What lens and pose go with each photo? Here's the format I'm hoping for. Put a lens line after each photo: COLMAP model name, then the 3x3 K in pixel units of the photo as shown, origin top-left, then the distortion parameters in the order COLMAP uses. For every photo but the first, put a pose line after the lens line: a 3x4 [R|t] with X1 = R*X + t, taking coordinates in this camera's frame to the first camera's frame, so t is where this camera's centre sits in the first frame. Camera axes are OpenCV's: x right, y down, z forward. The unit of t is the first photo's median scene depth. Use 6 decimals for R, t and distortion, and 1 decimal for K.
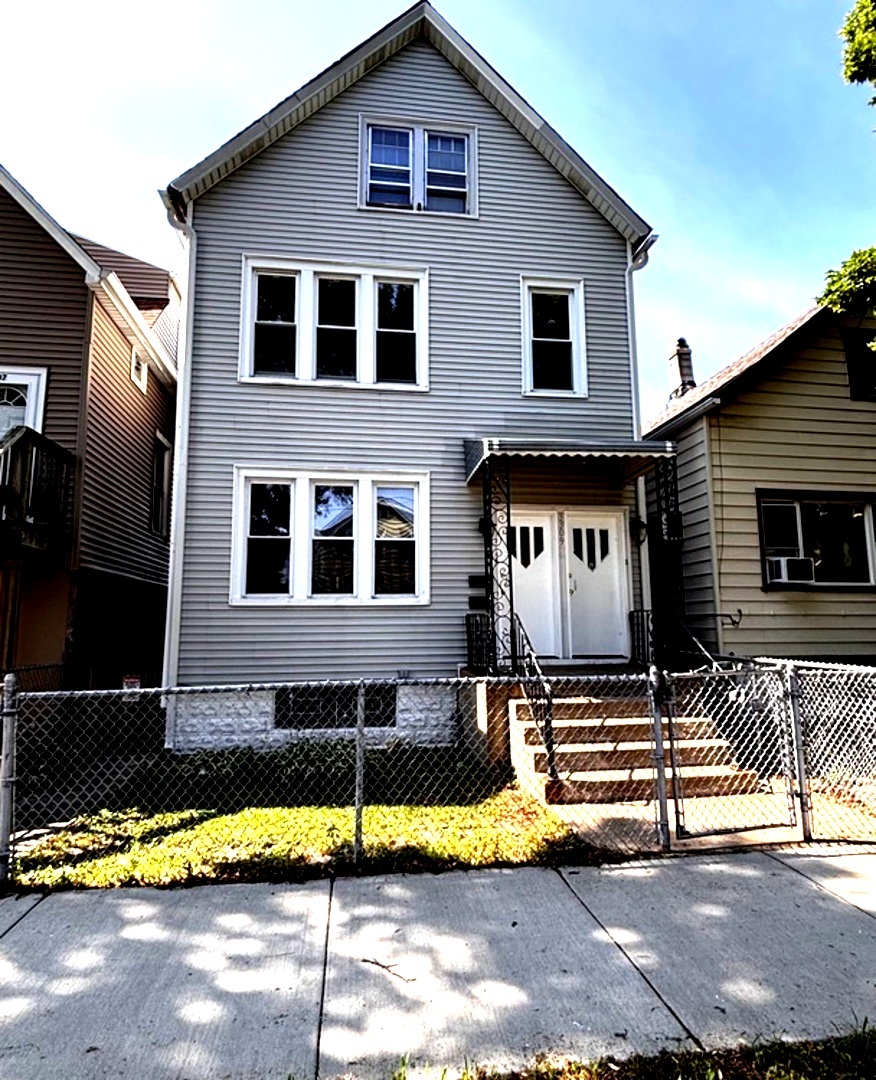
lens RADIAL K [[644.2, 0, 439.6], [0, 644.2, 538.7], [0, 0, 1]] dist [0.018216, -0.001386]
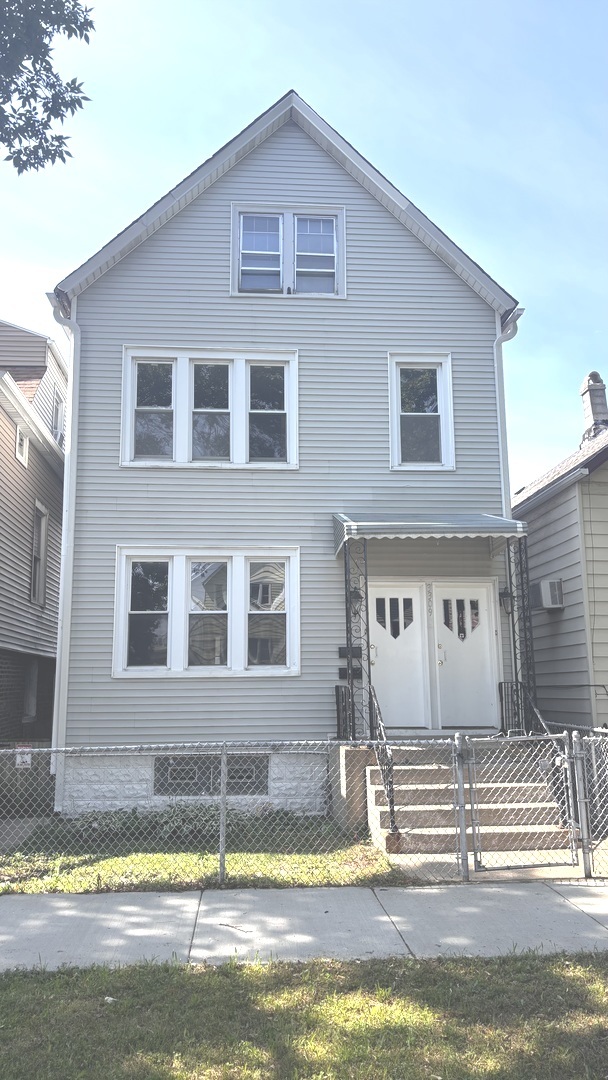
lens RADIAL K [[846.6, 0, 300.9], [0, 846.6, 539.4], [0, 0, 1]] dist [0.063440, -0.006467]
pose [[0.997603, -0.013683, -0.067828, 0.081858], [0.010955, 0.999123, -0.040423, -0.062763], [0.068322, 0.039583, 0.996878, -0.378357]]
